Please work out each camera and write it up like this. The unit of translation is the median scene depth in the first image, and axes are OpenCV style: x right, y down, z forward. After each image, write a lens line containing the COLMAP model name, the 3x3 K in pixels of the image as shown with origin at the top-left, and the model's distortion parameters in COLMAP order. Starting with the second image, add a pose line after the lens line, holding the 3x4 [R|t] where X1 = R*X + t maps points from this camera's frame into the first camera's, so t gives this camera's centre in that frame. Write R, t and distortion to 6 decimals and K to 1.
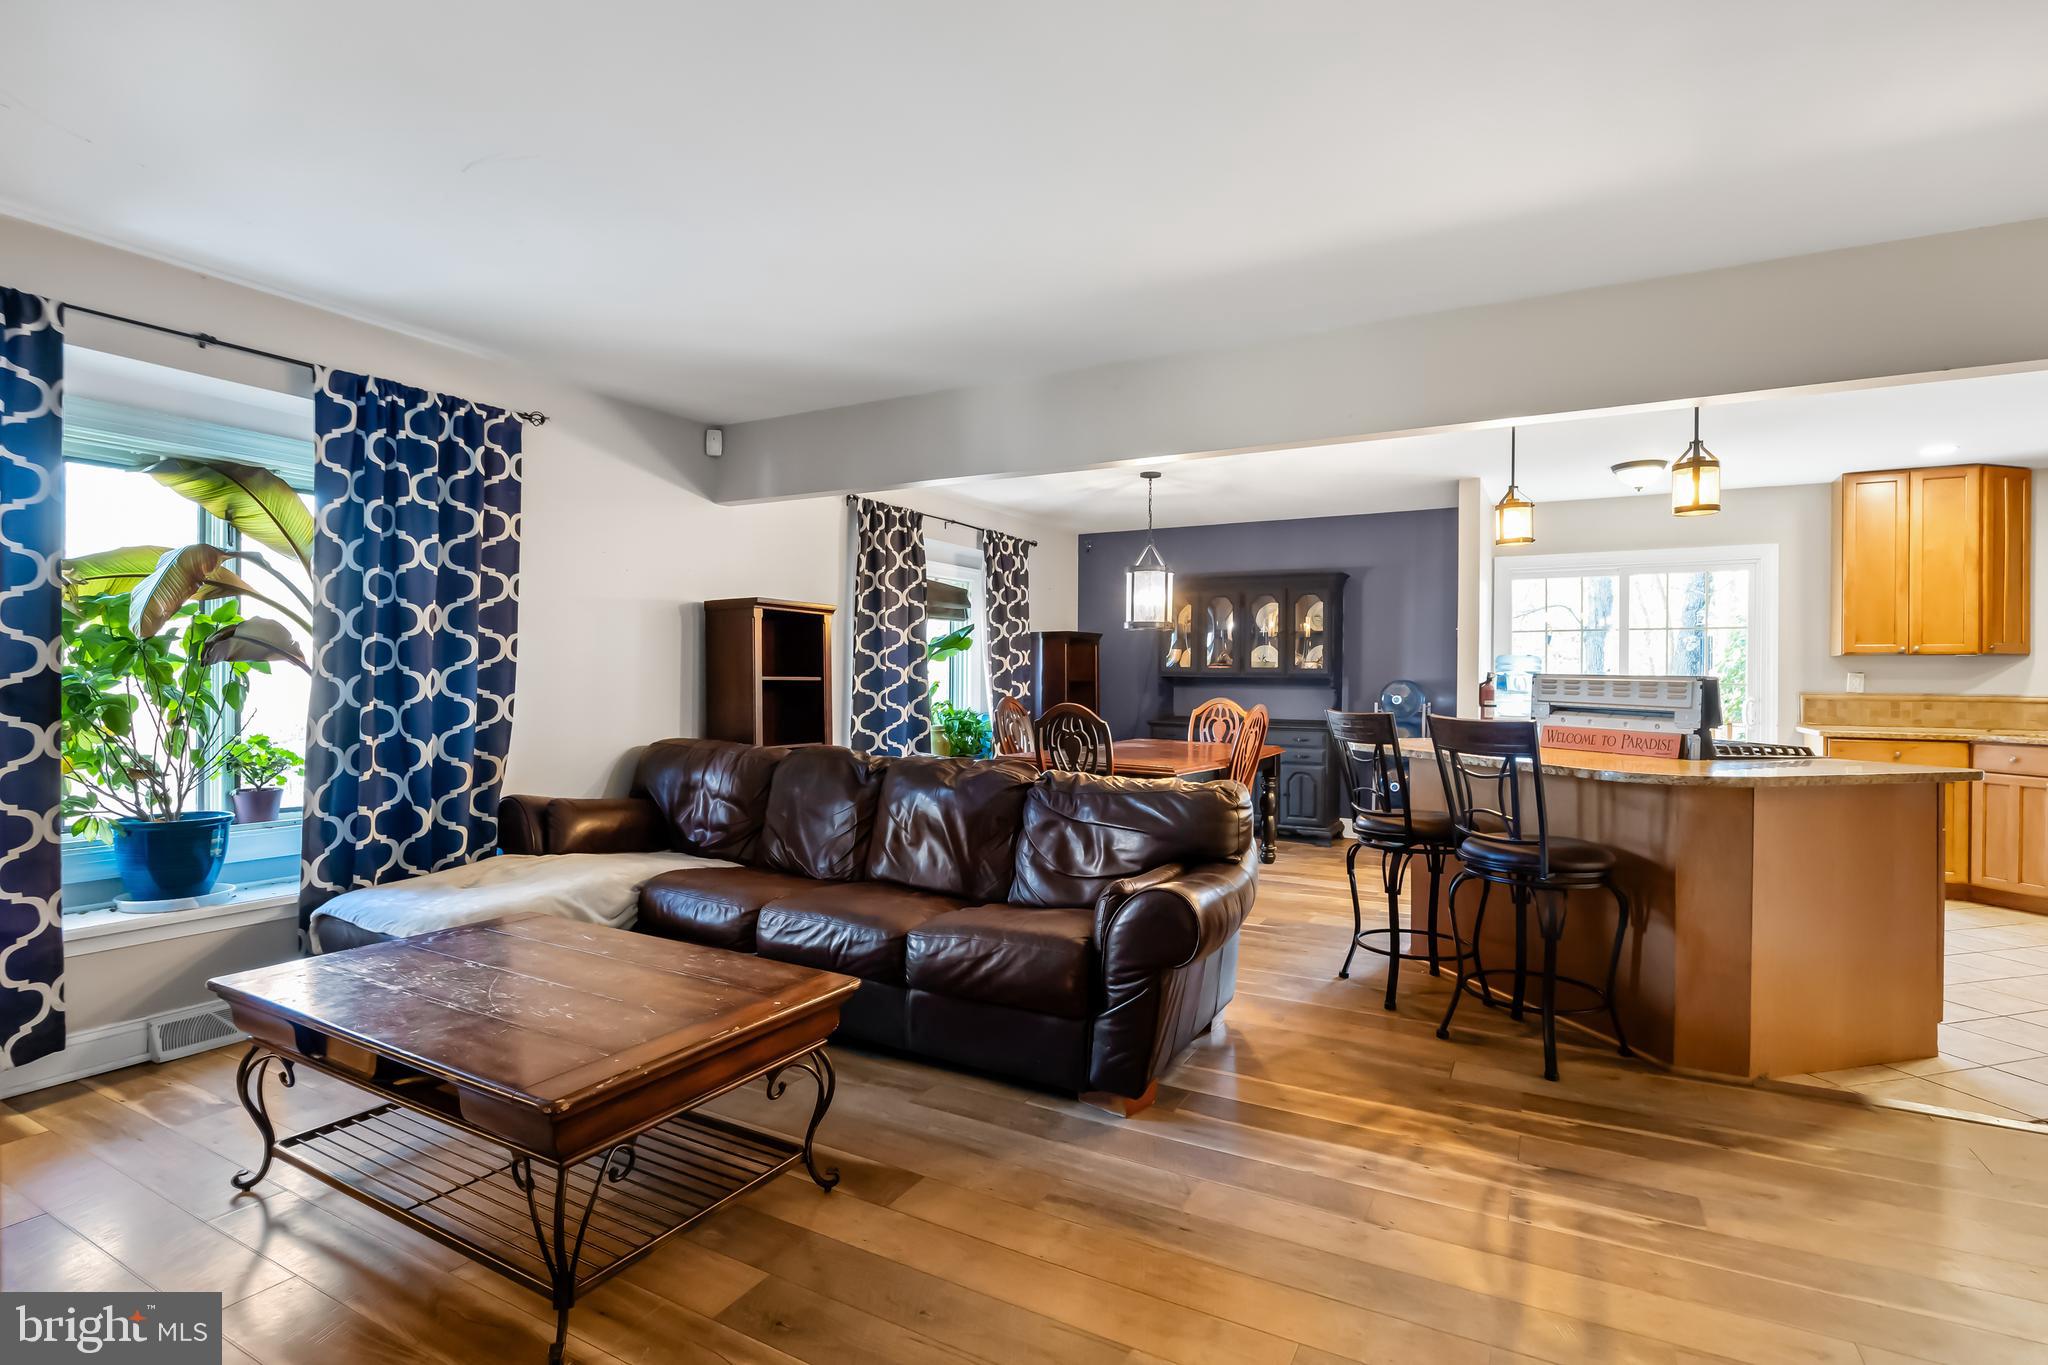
lens RADIAL K [[990.4, 0, 1026.6], [0, 990.4, 682.1], [0, 0, 1]] dist [-0.005844, -0.001595]
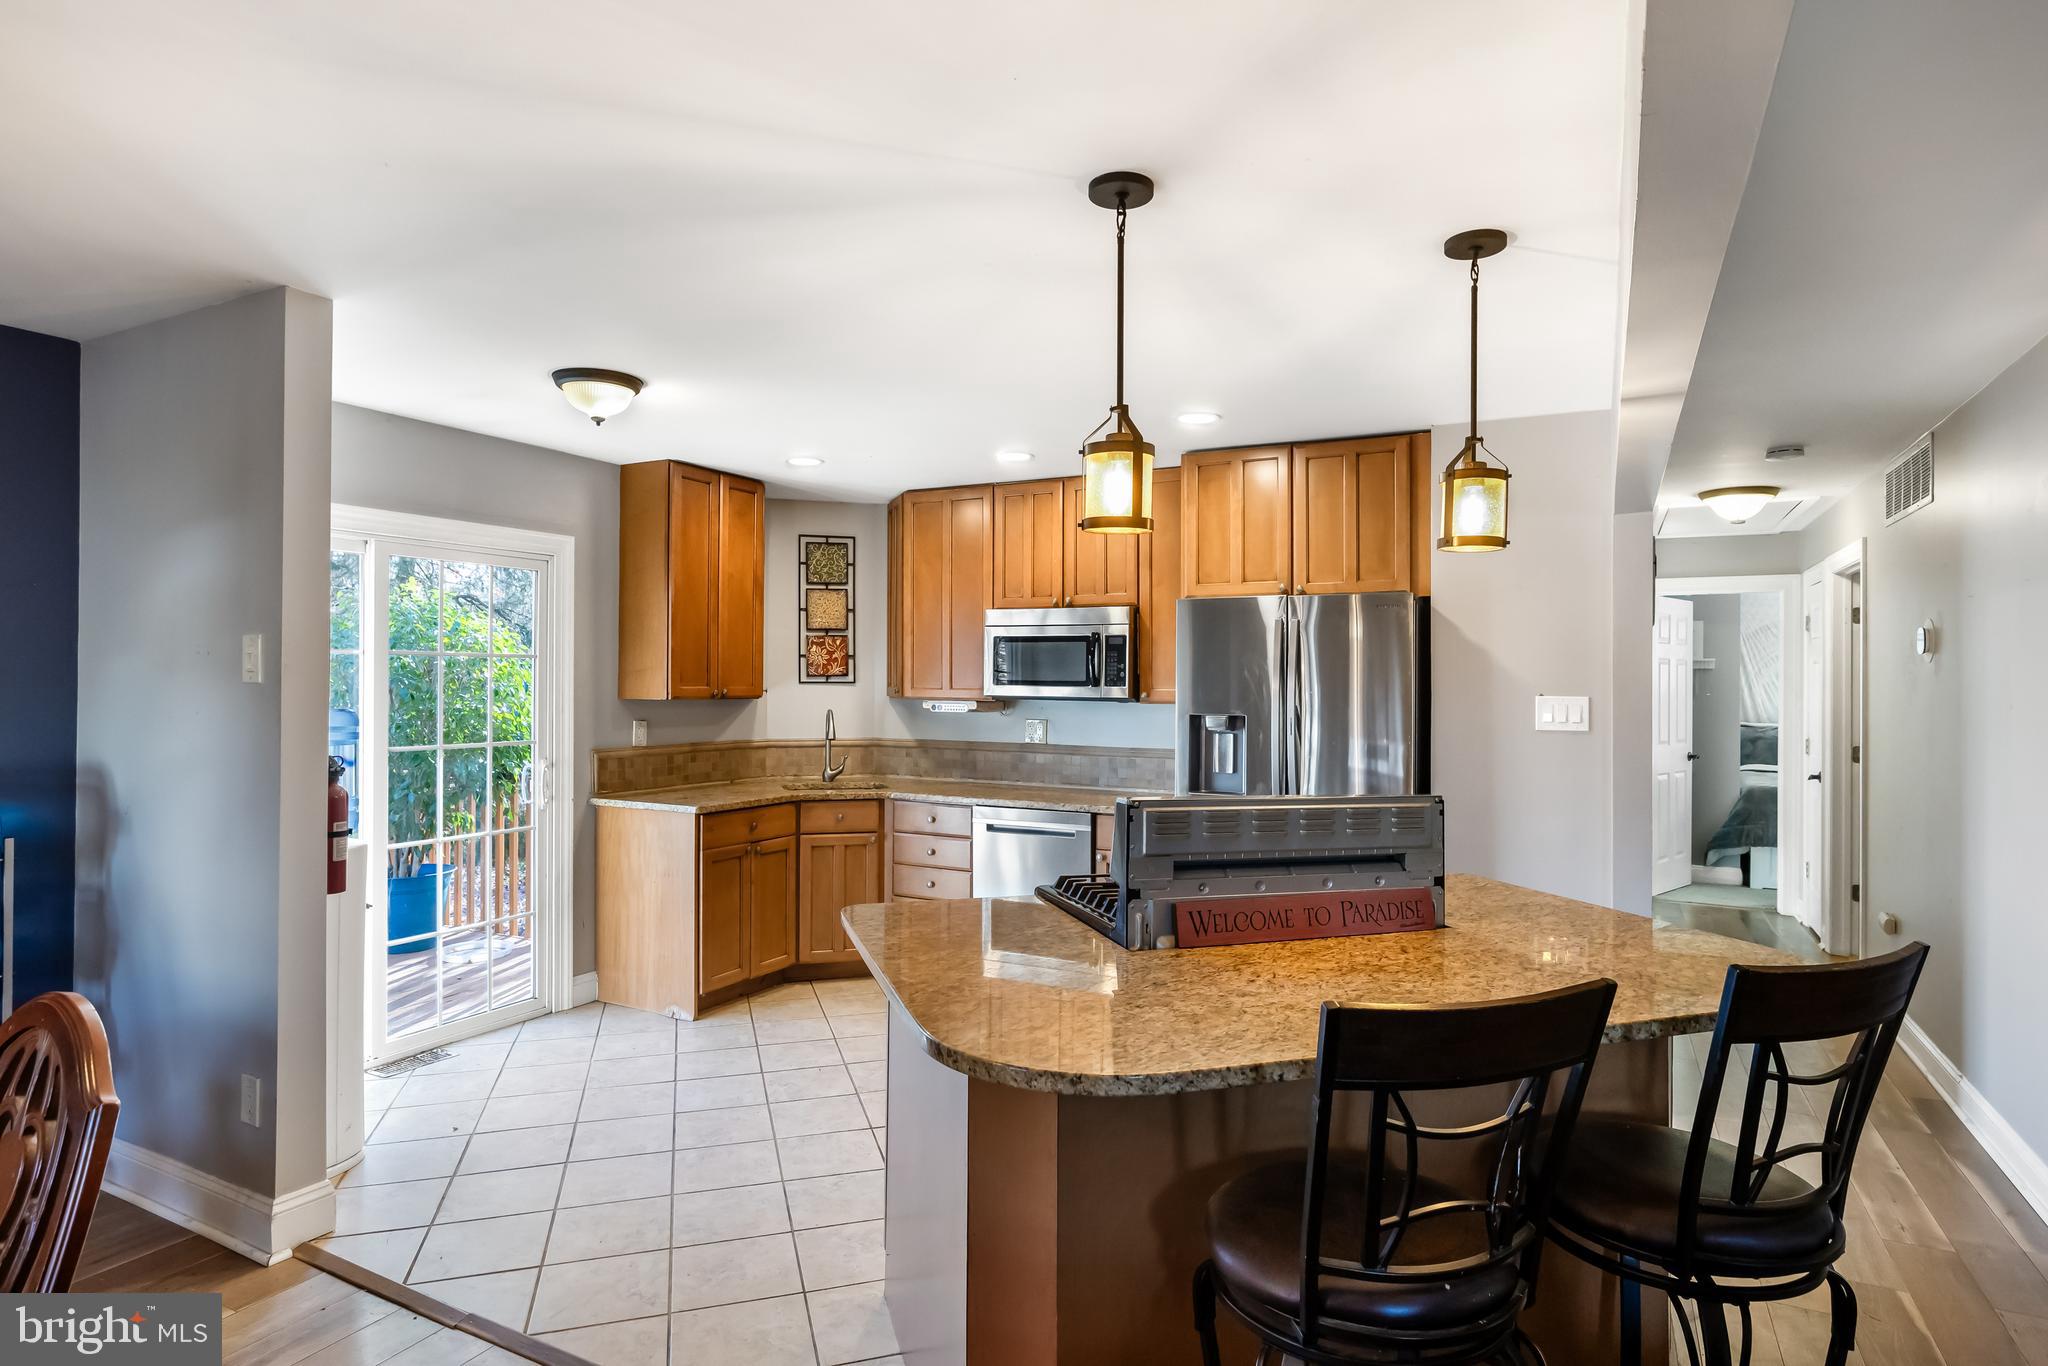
lens RADIAL K [[1083.3, 0, 1012.4], [0, 1083.3, 680.1], [0, 0, 1]] dist [-0.004000, 0.004187]
pose [[-0.022337, -0.006516, 0.999729, -0.010619], [-0.004720, 0.999968, 0.006412, -0.044936], [-0.999739, -0.004576, -0.022367, 0.689114]]
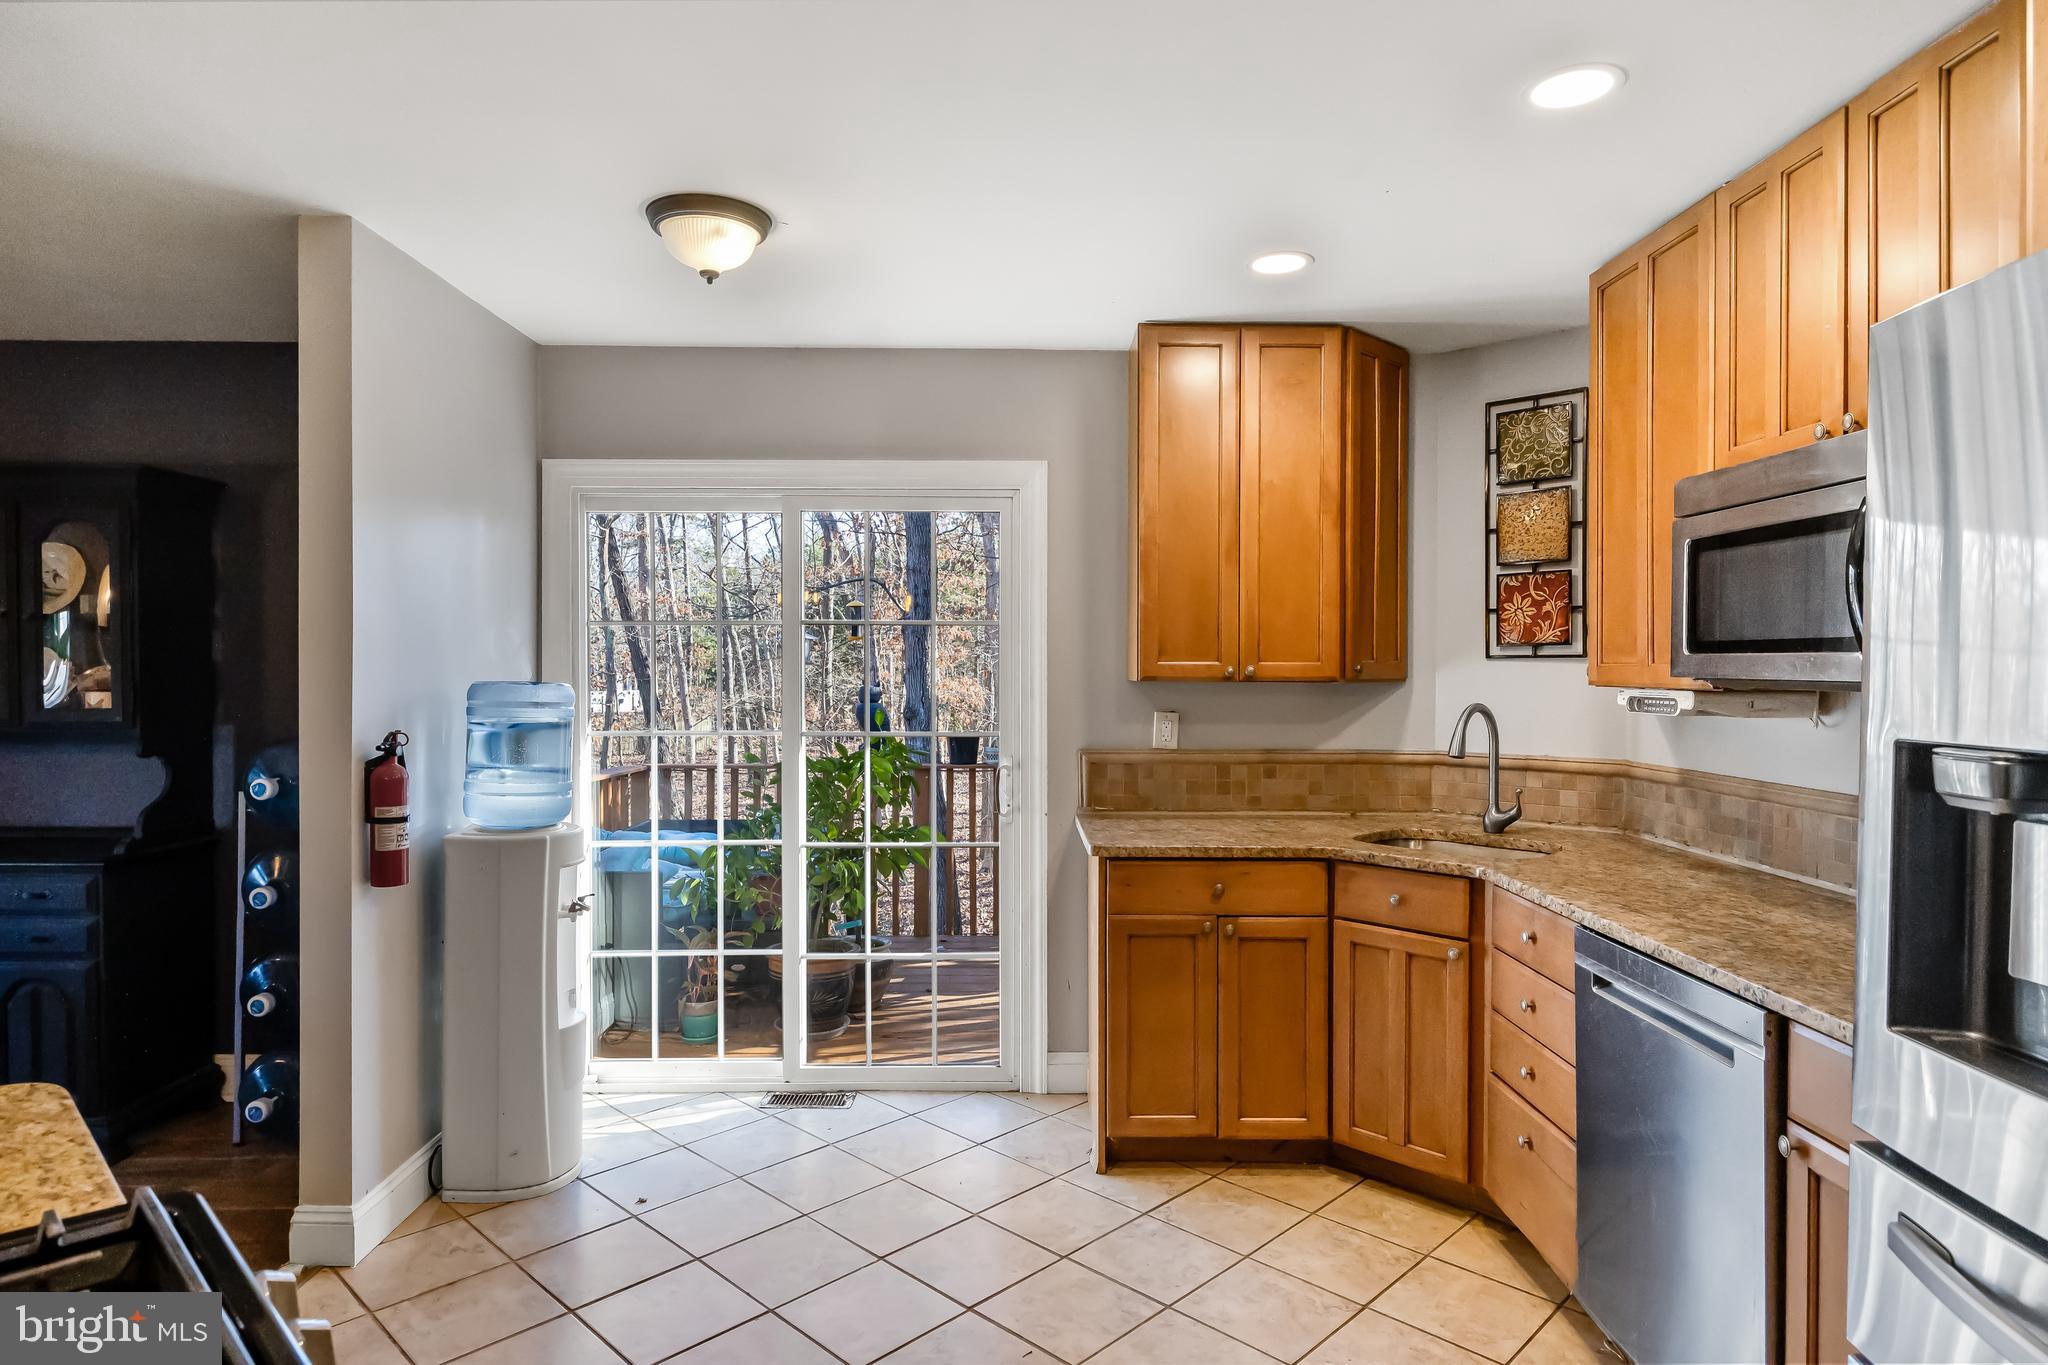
lens RADIAL K [[1154.0, 0, 1033.5], [0, 1154.0, 676.9], [0, 0, 1]] dist [0.000870, 0.000716]
pose [[0.862894, -0.009202, 0.505302, 0.437077], [0.004758, 0.999938, 0.010085, -0.033020], [-0.505363, -0.006298, 0.862884, 0.468218]]
